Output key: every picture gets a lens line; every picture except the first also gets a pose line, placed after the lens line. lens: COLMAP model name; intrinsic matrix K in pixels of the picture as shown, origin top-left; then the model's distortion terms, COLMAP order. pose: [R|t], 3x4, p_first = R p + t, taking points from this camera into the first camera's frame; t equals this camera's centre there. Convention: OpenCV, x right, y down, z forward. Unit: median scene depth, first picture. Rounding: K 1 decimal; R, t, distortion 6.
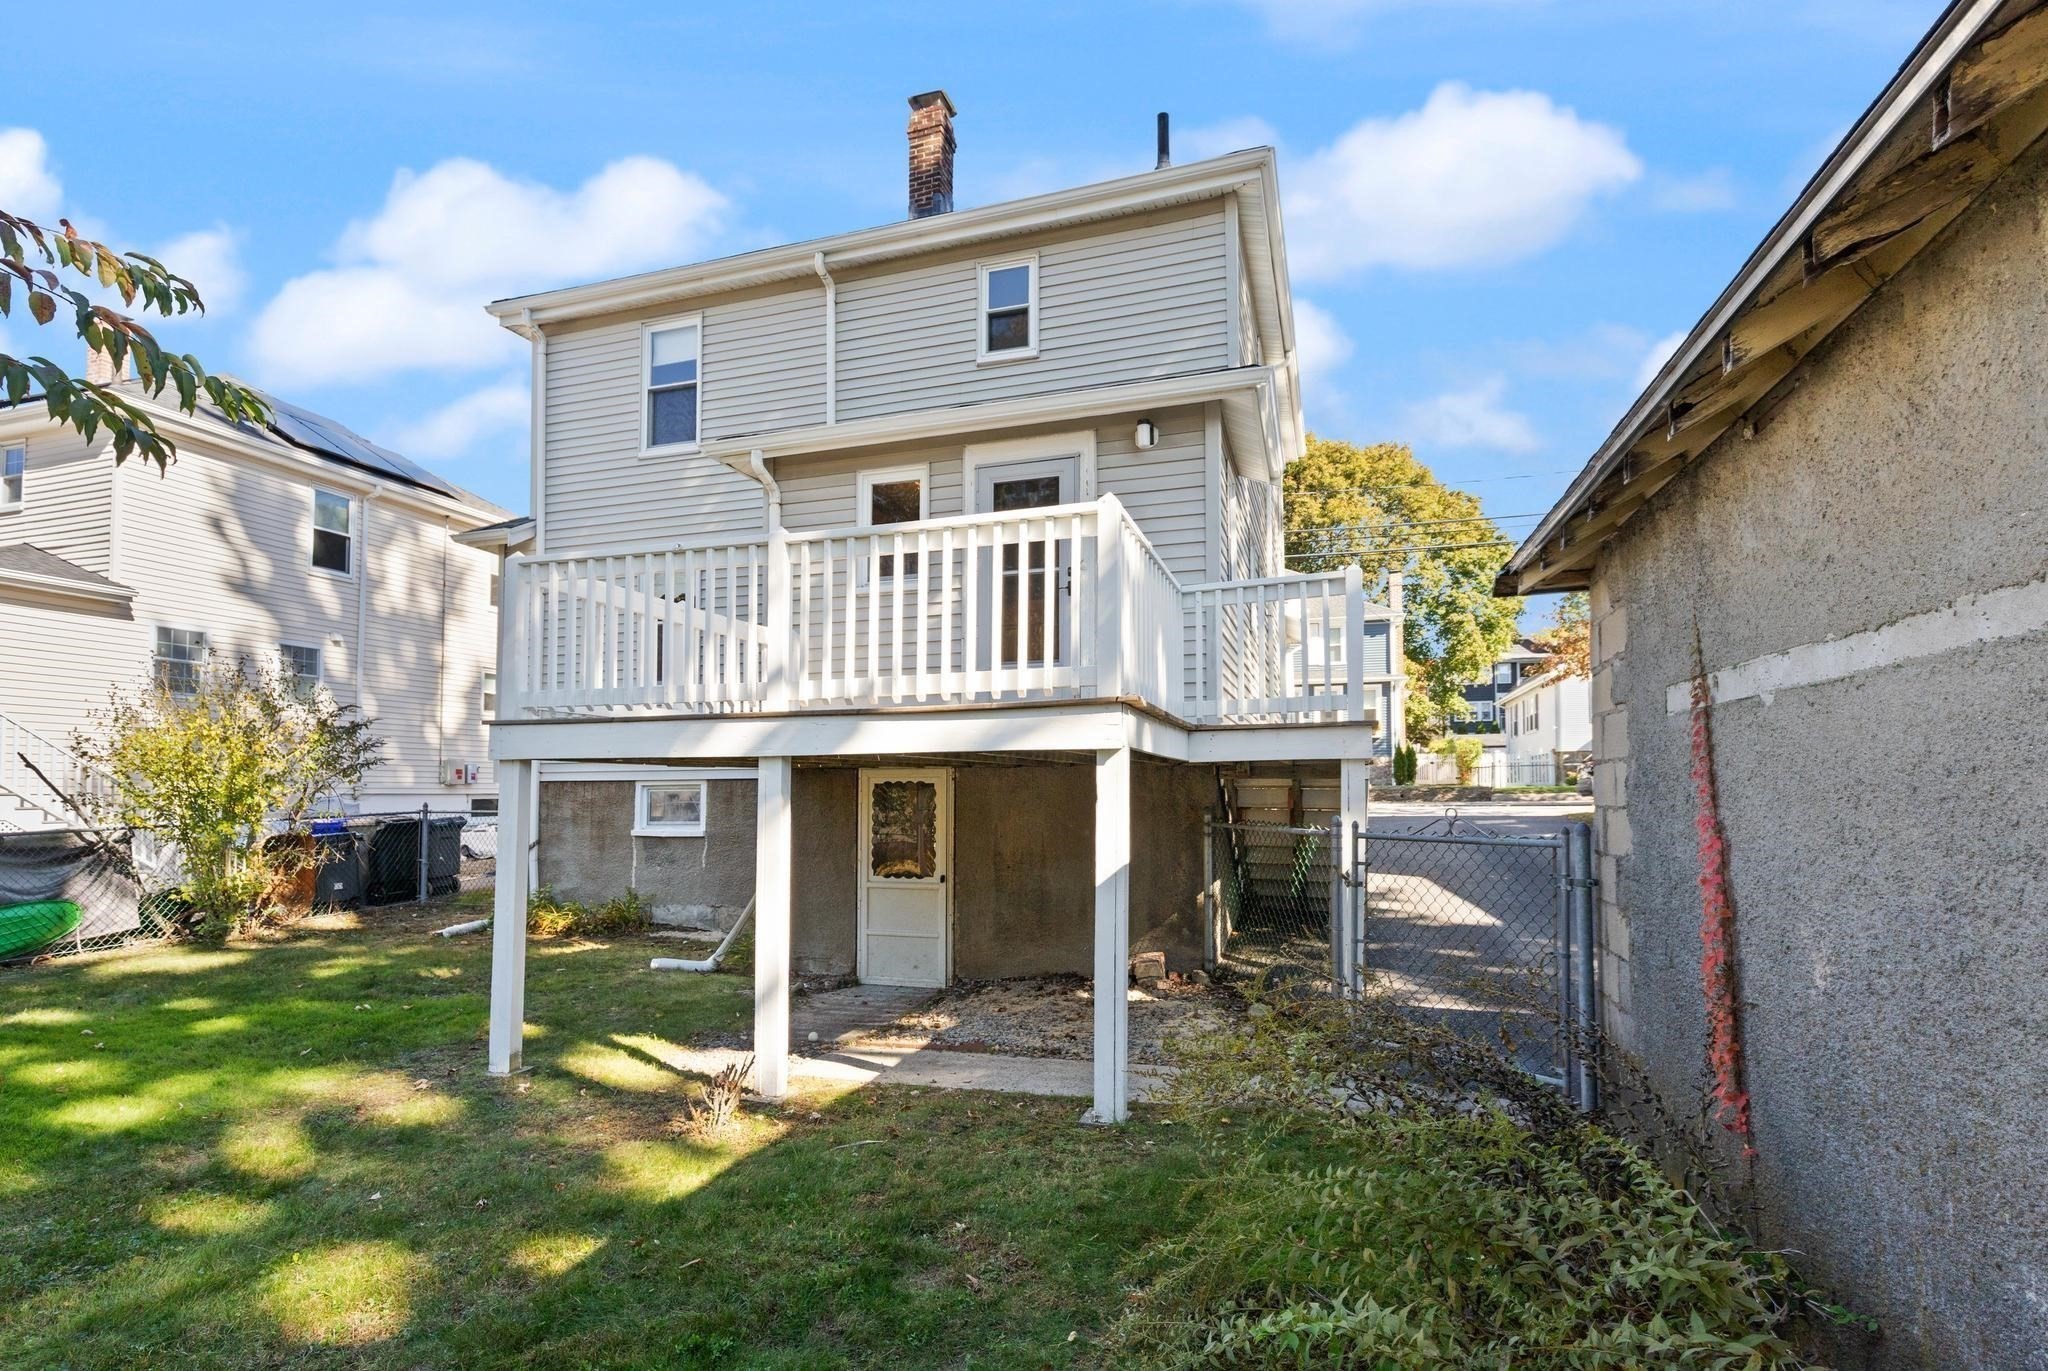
lens RADIAL K [[940.5, 0, 1043.3], [0, 940.5, 761.4], [0, 0, 1]] dist [0.002585, -0.002646]
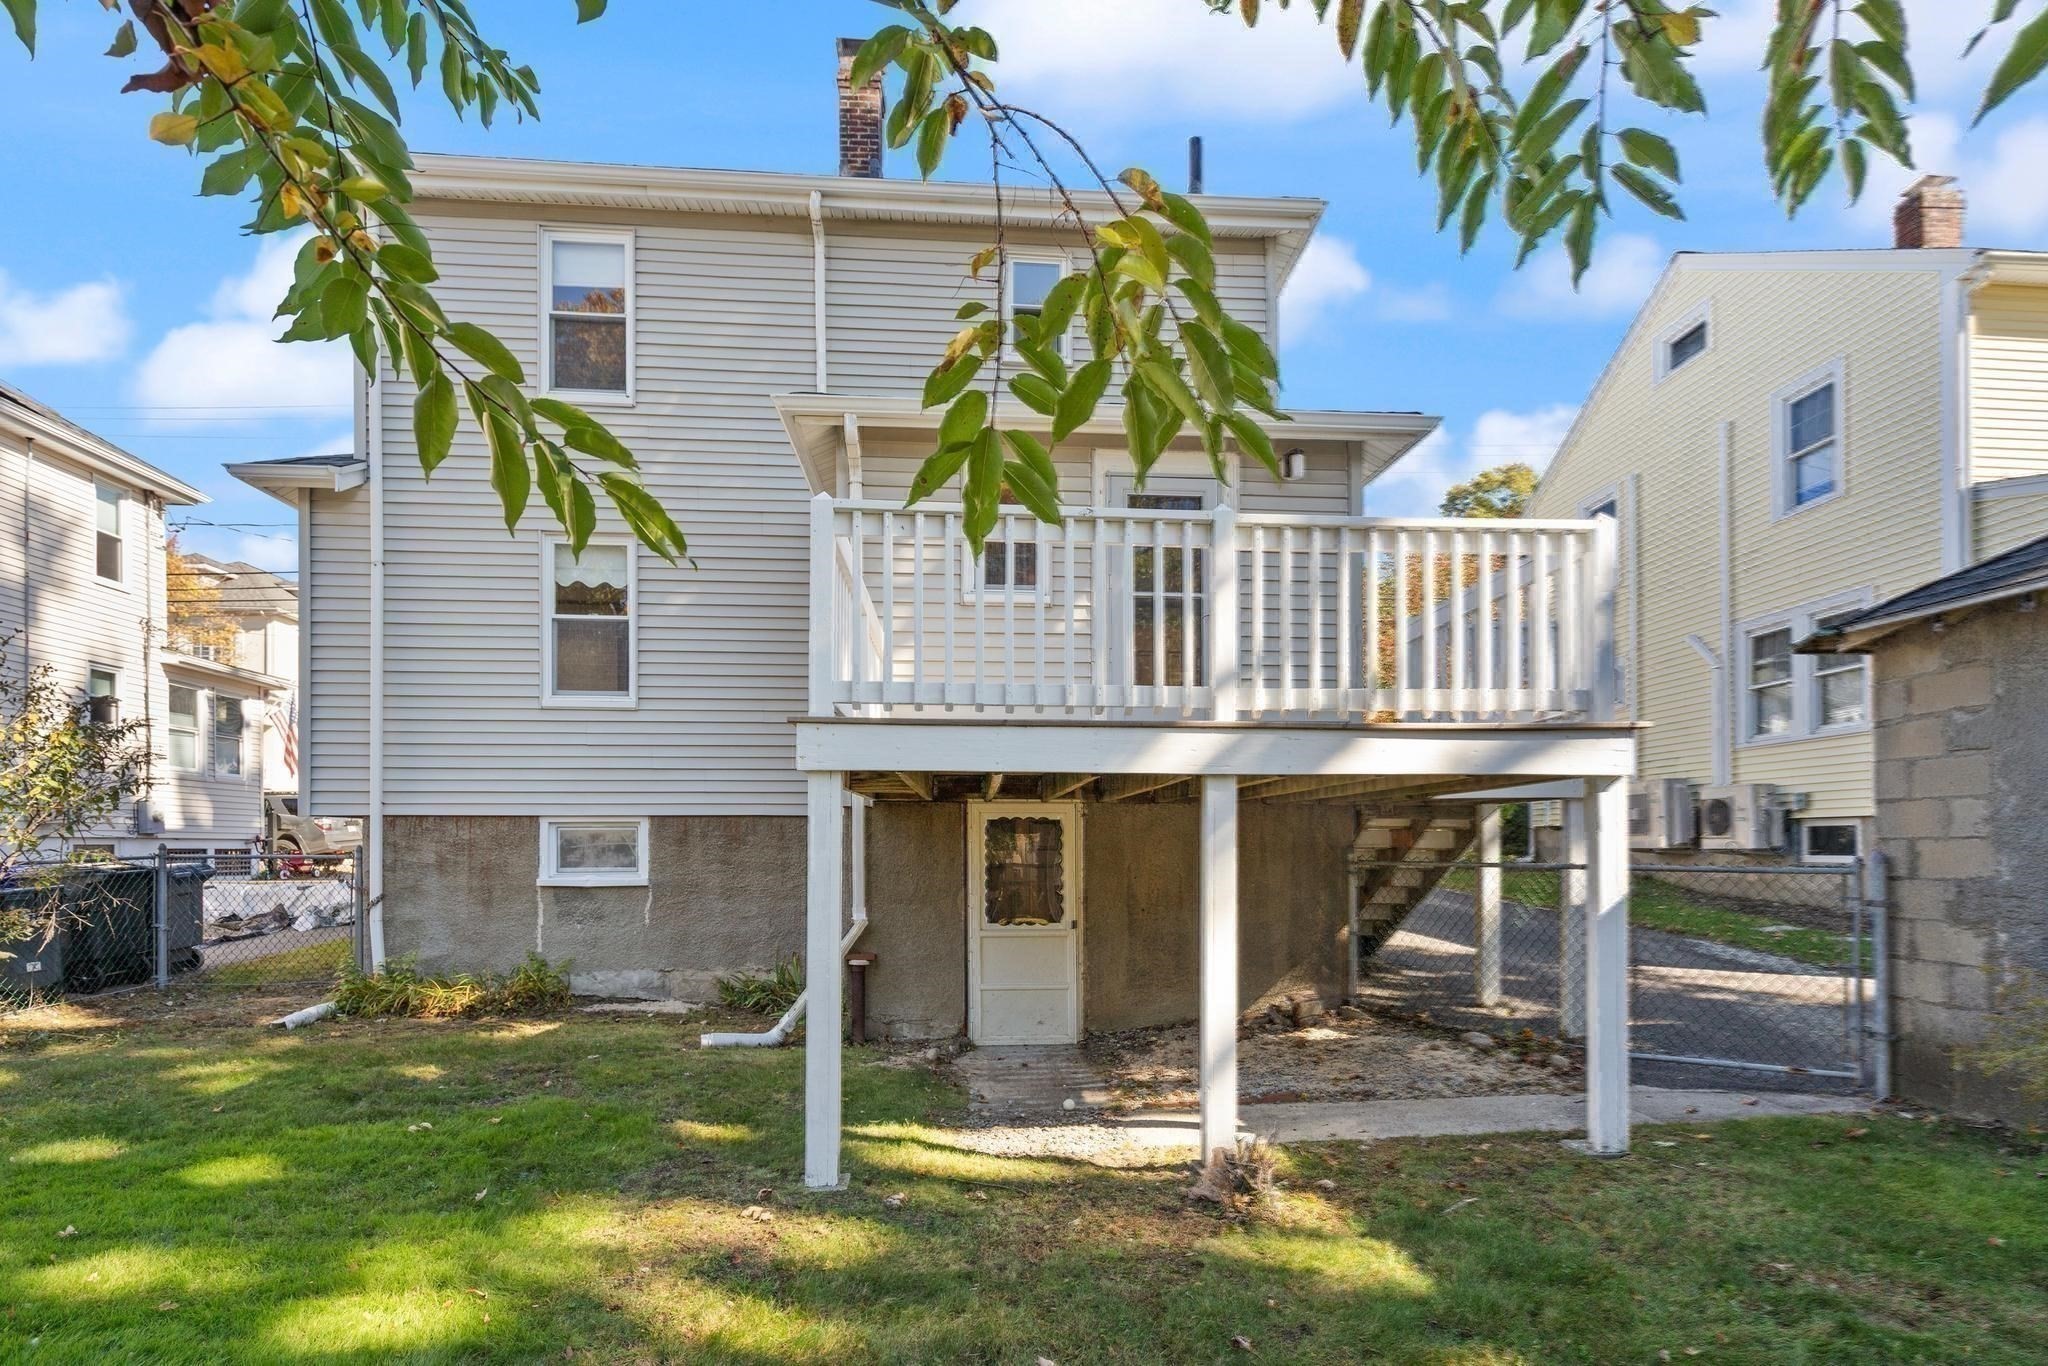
lens RADIAL K [[940.5, 0, 1116.3], [0, 940.5, 841.2], [0, 0, 1]] dist [0.002585, -0.002646]
pose [[0.930985, 0.005993, 0.365008, -0.333750], [-0.016268, 0.999553, 0.025083, 0.017040], [-0.364694, -0.029290, 0.930667, 0.114764]]
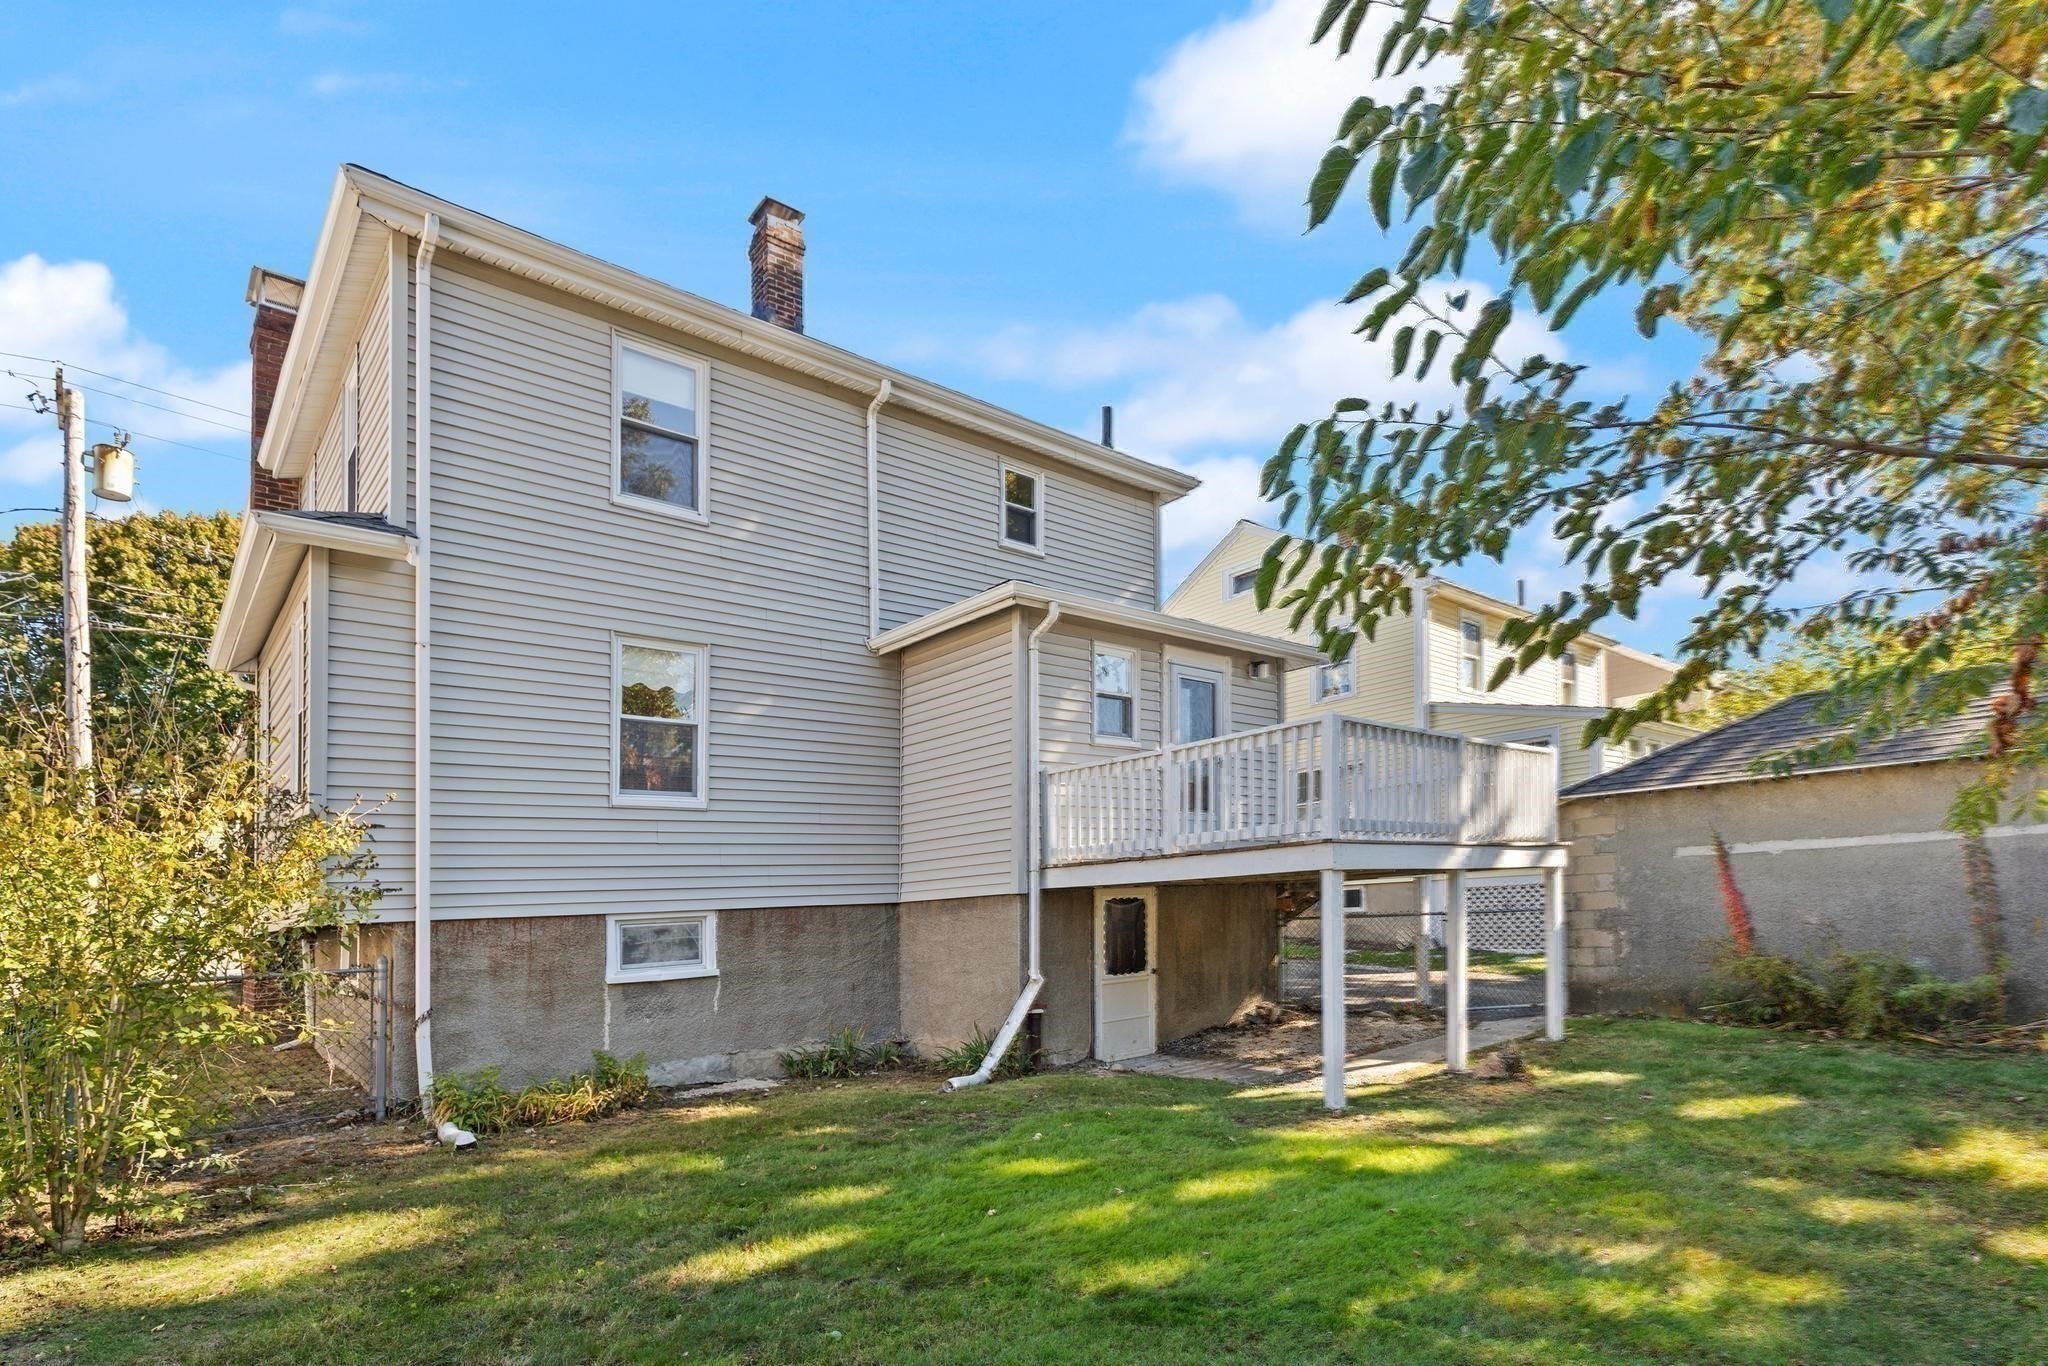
lens RADIAL K [[940.5, 0, 951.6], [0, 940.5, 922.4], [0, 0, 1]] dist [0.002585, -0.002646]
pose [[0.585630, -0.033939, 0.809867, -1.113812], [0.016576, 0.999416, 0.029897, 0.010258], [-0.810409, -0.004084, 0.585851, 0.379641]]
